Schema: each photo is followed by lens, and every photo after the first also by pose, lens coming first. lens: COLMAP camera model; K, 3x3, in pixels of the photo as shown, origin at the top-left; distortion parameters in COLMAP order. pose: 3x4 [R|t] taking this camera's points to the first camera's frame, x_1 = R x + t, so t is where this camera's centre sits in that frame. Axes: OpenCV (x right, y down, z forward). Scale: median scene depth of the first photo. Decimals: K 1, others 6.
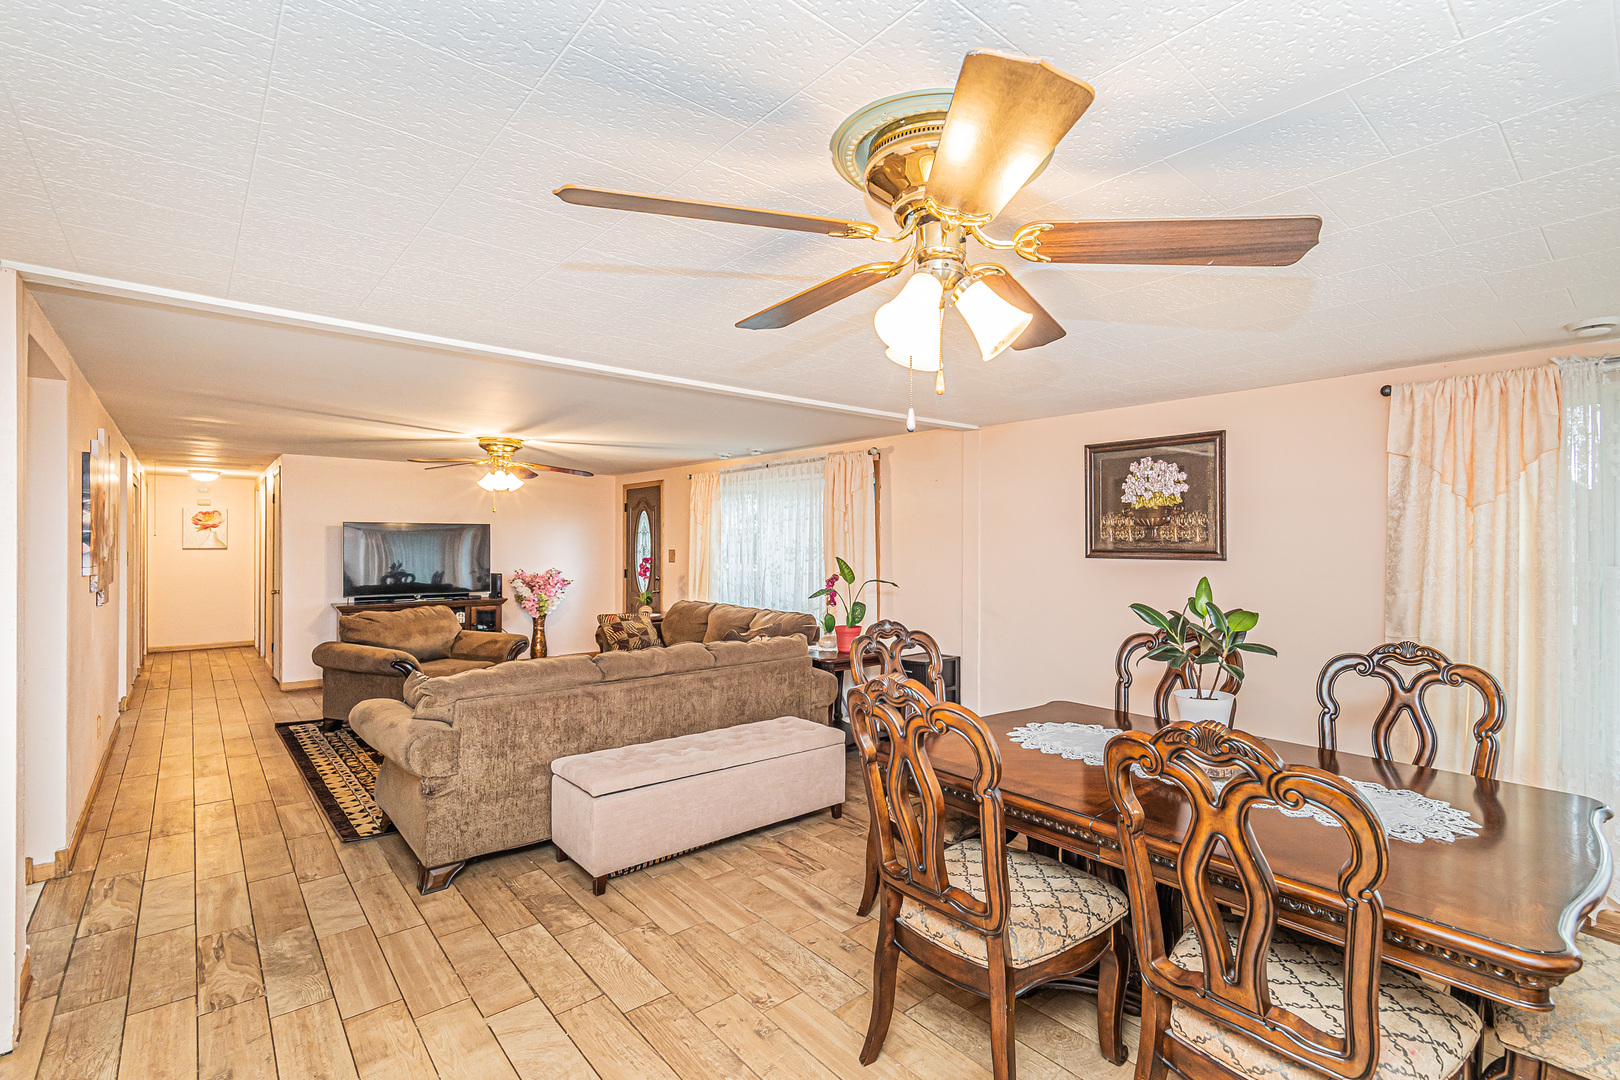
lens RADIAL K [[727.6, 0, 819.4], [0, 727.6, 540.1], [0, 0, 1]] dist [0.004005, 0.000274]
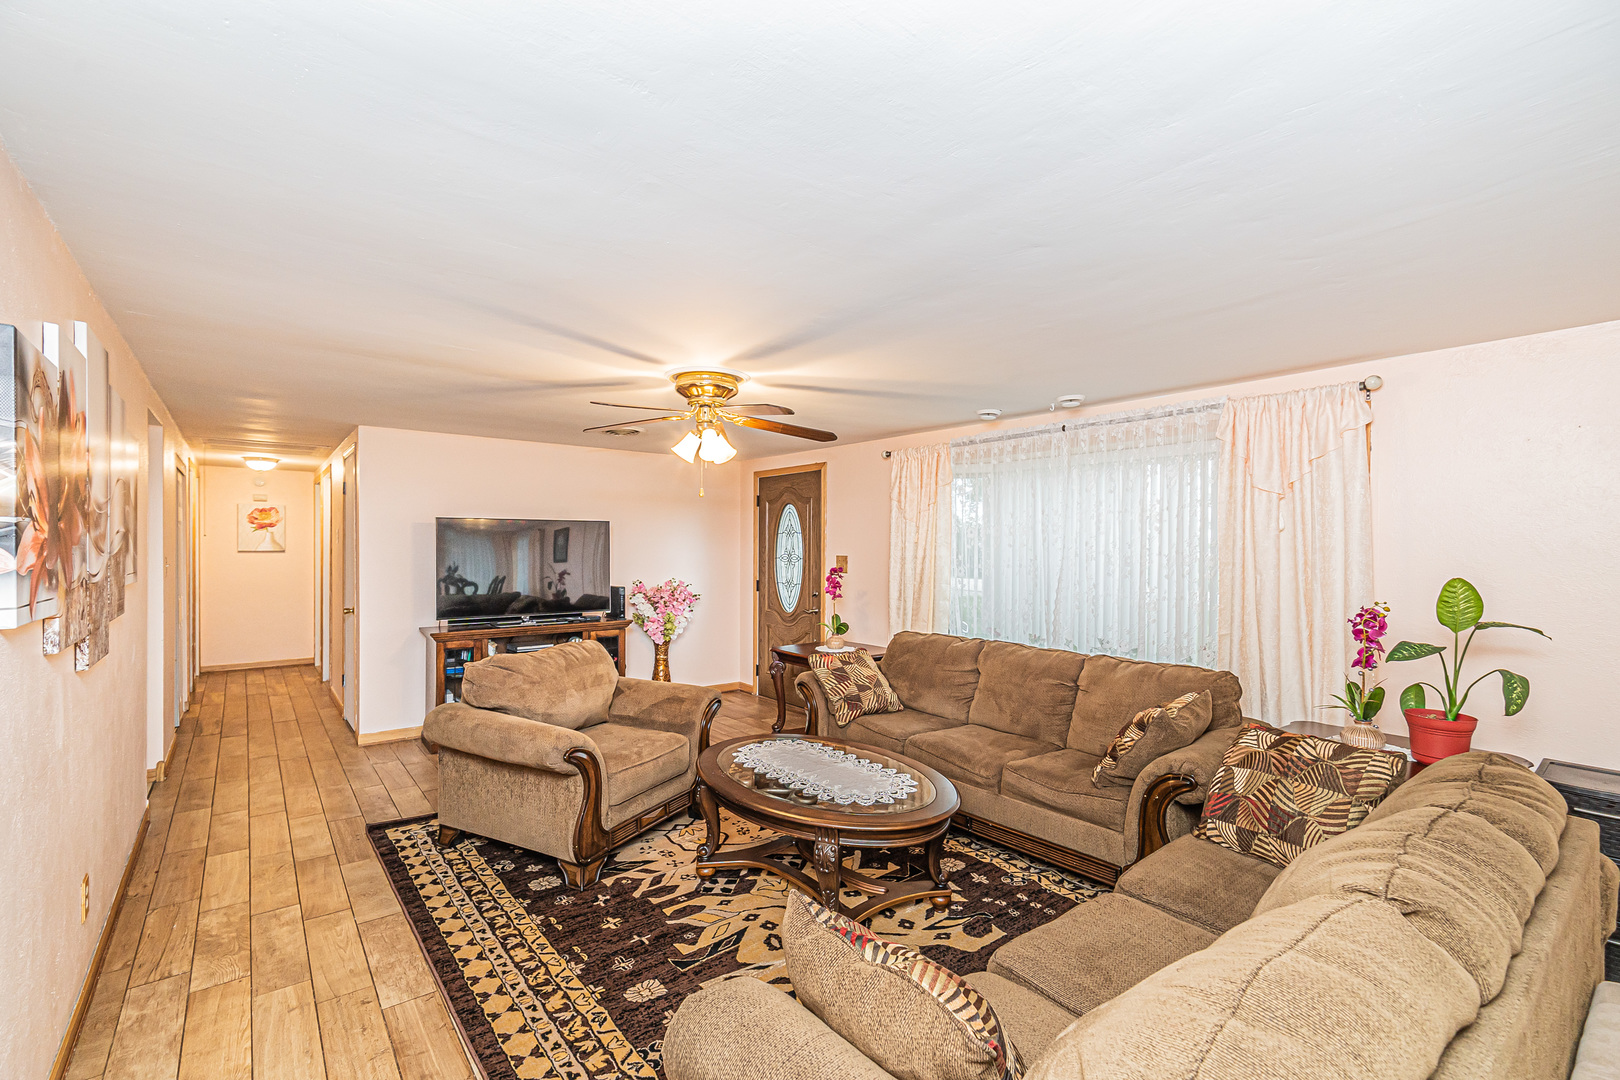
lens RADIAL K [[797.3, 0, 803.7], [0, 797.3, 549.7], [0, 0, 1]] dist [-0.006060, -0.000387]
pose [[0.995013, 0.003139, -0.099699, -0.168243], [-0.002283, 0.999960, 0.008703, -0.000110], [0.099723, -0.008432, 0.994980, 0.196553]]
